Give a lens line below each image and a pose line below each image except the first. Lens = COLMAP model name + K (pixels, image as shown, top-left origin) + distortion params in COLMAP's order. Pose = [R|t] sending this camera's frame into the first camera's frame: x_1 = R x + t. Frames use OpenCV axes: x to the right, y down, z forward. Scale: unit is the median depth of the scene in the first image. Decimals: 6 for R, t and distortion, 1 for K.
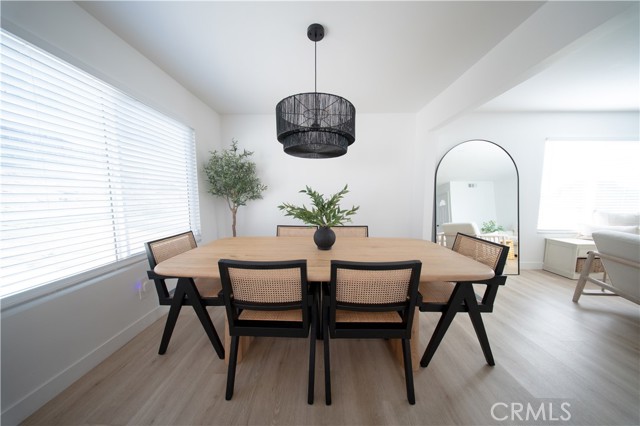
lens RADIAL K [[187.9, 0, 320.0], [0, 187.9, 213.0], [0, 0, 1]] dist [0.000036, 0.000003]
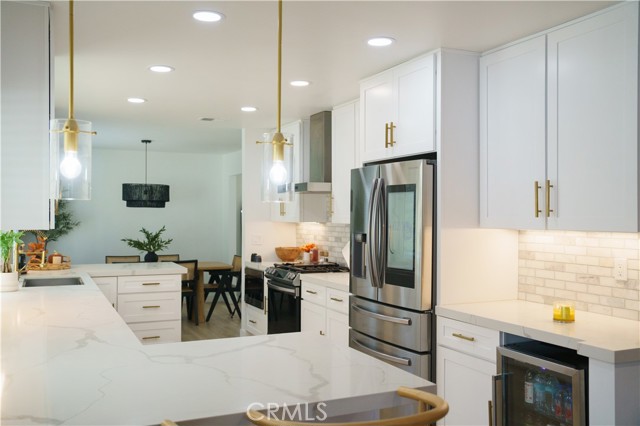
lens RADIAL K [[611.1, 0, 320.0], [0, 611.1, 213.0], [0, 0, 1]] dist [0.000496, 0.002820]
pose [[0.903754, 0.003204, 0.428041, -0.840997], [0.038863, 0.995228, -0.089503, 0.245936], [-0.426285, 0.097524, 0.899317, -4.023902]]
